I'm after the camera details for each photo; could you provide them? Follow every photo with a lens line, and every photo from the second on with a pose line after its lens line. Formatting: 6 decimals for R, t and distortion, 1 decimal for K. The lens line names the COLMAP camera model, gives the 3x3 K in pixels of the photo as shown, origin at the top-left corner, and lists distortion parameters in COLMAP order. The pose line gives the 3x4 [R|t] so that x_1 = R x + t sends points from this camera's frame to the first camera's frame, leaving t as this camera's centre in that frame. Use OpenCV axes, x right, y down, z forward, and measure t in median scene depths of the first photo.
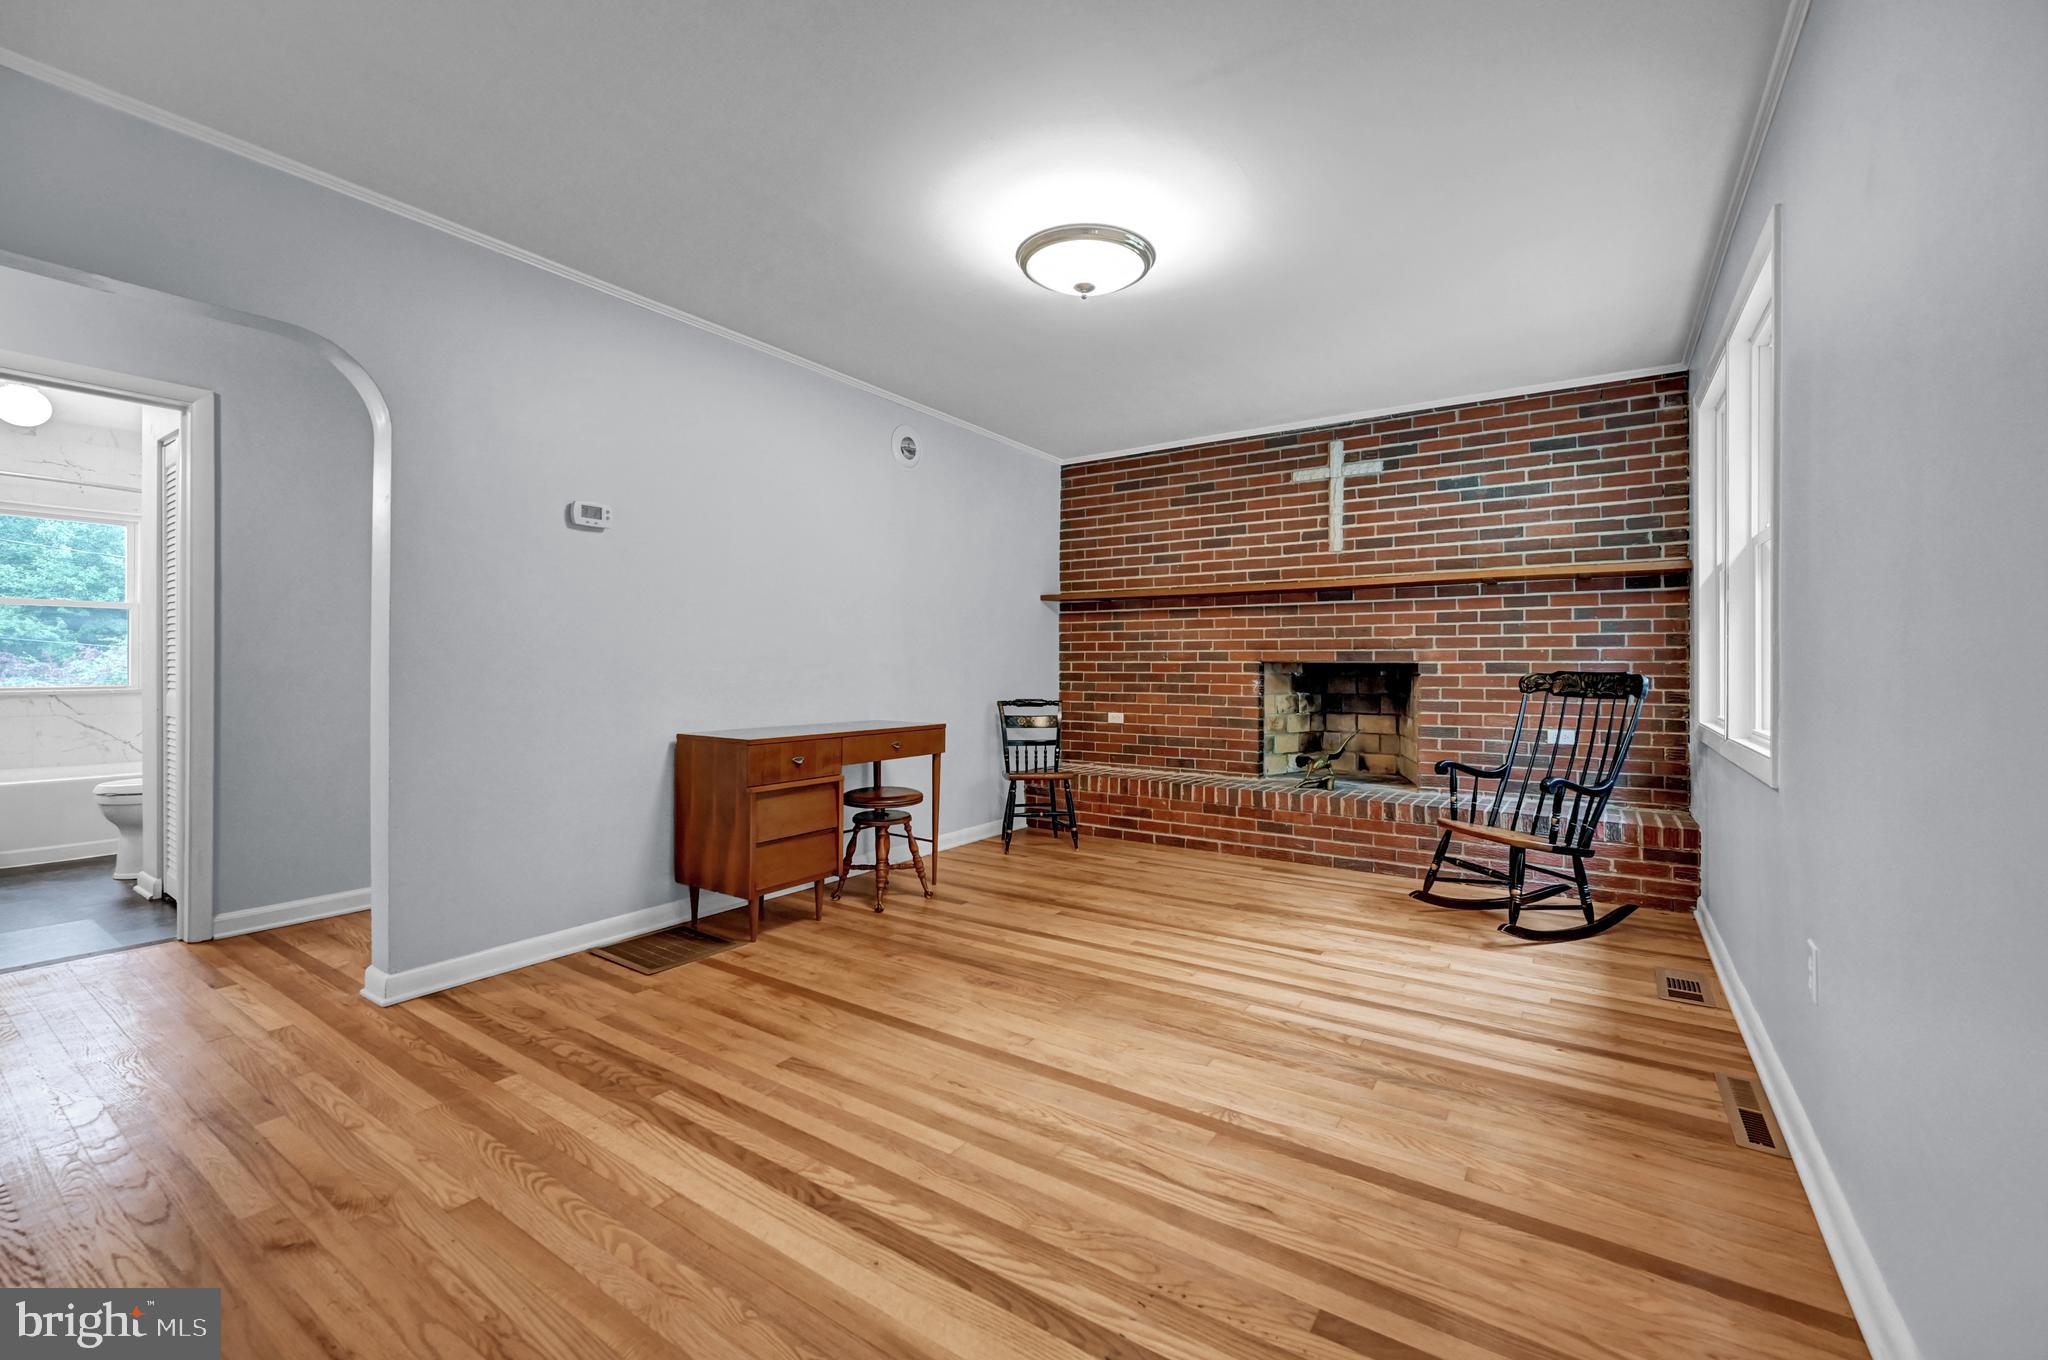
lens RADIAL K [[838.7, 0, 1035.1], [0, 838.7, 672.2], [0, 0, 1]] dist [0.000802, 0.000448]
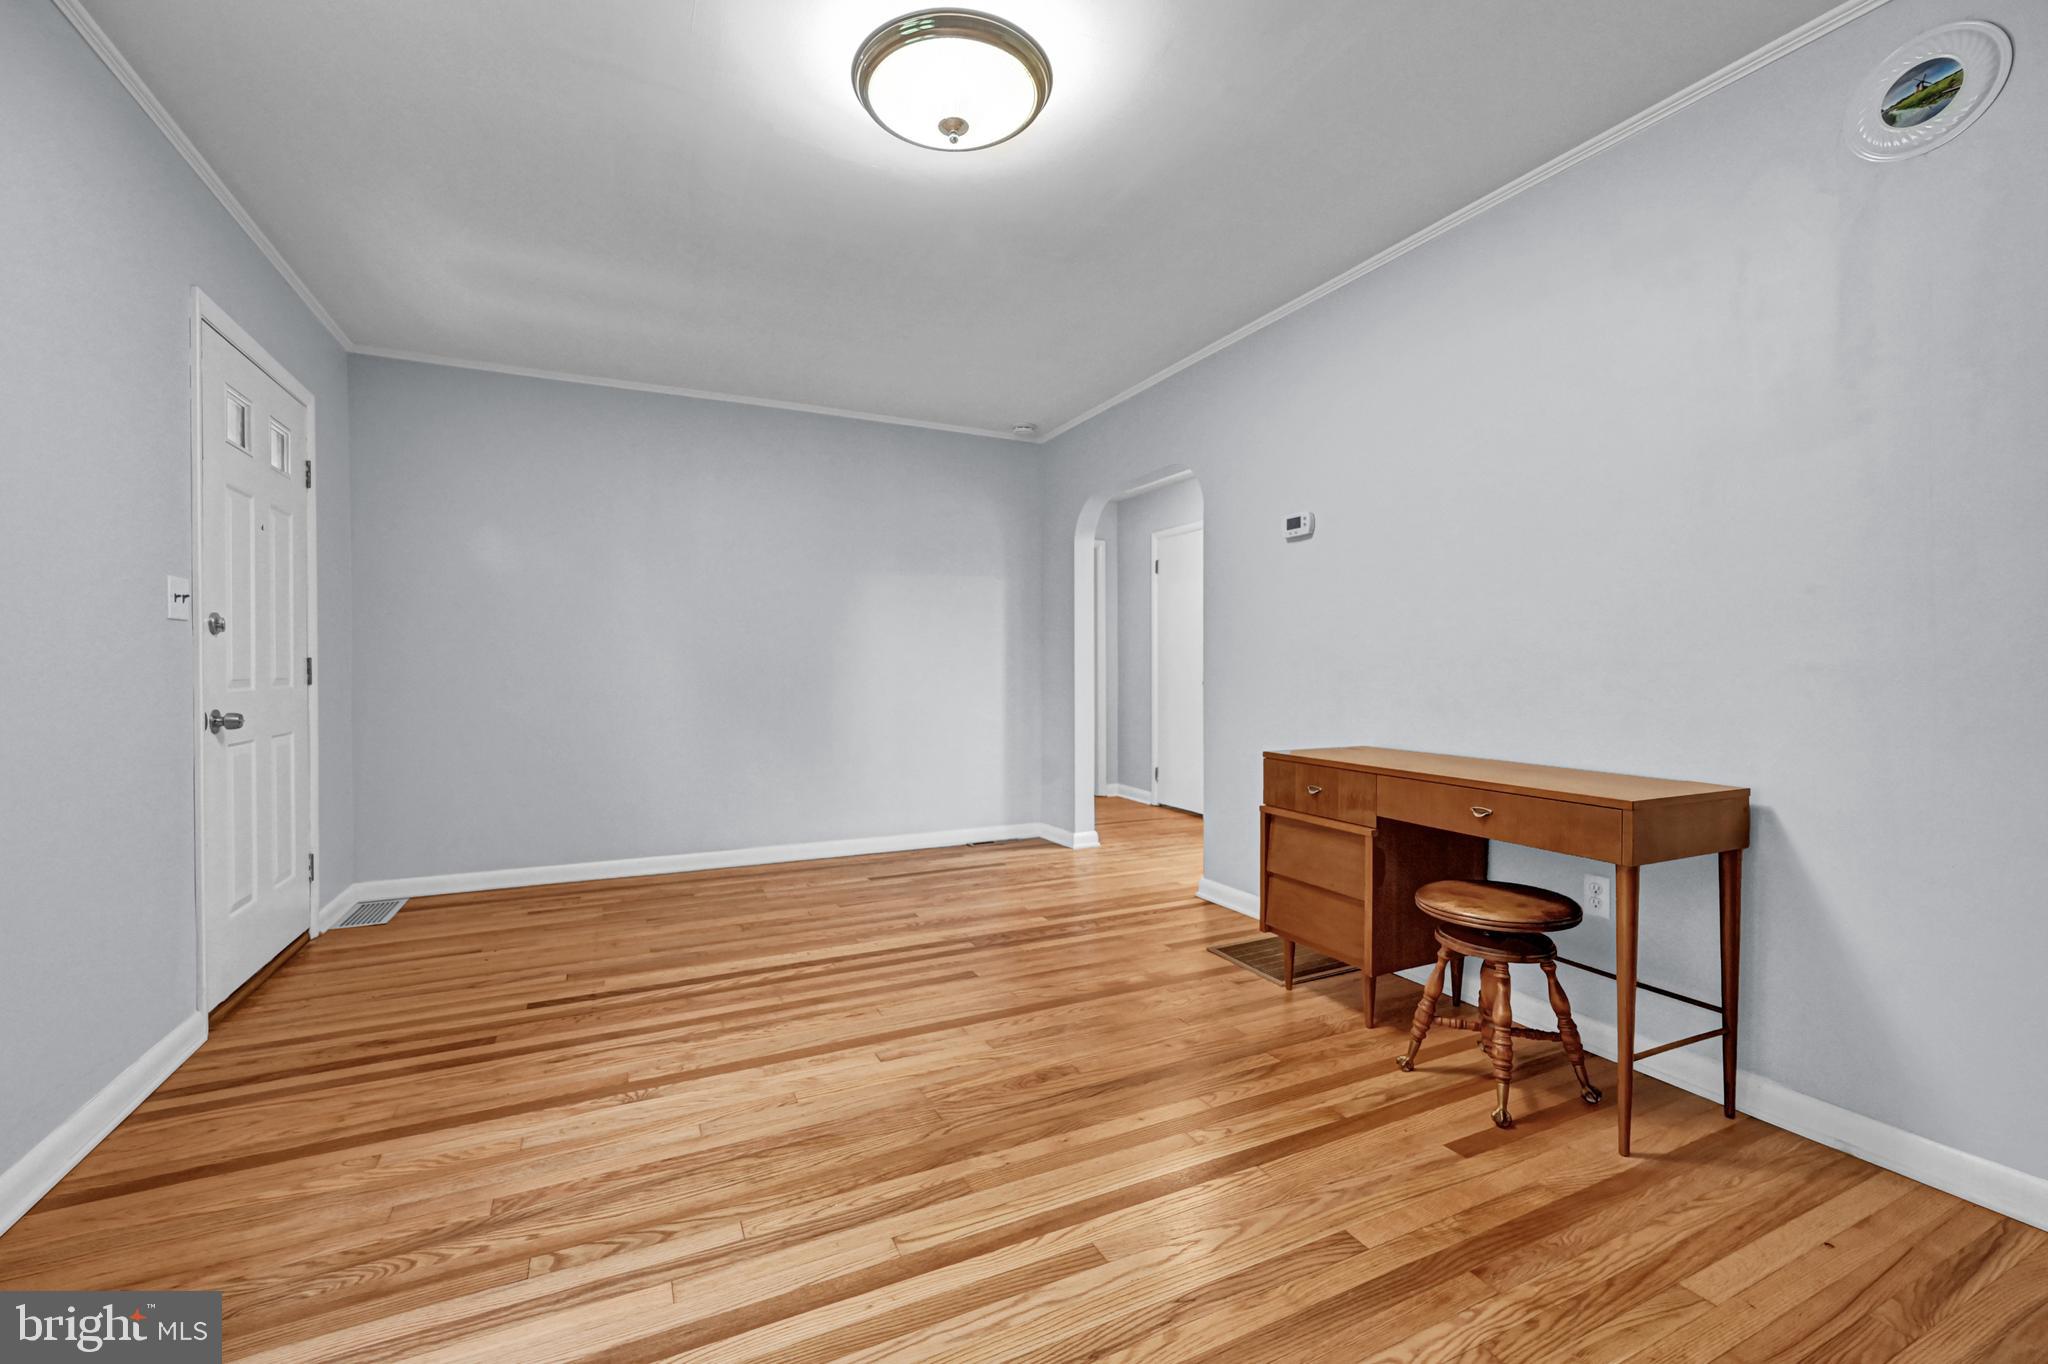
lens RADIAL K [[839.2, 0, 1012.1], [0, 839.2, 673.0], [0, 0, 1]] dist [-0.000035, 0.000457]
pose [[-0.513252, 0.002734, -0.858234, 0.468872], [-0.007006, 0.999948, 0.007375, -0.005094], [0.858209, 0.009798, -0.513206, 1.029823]]
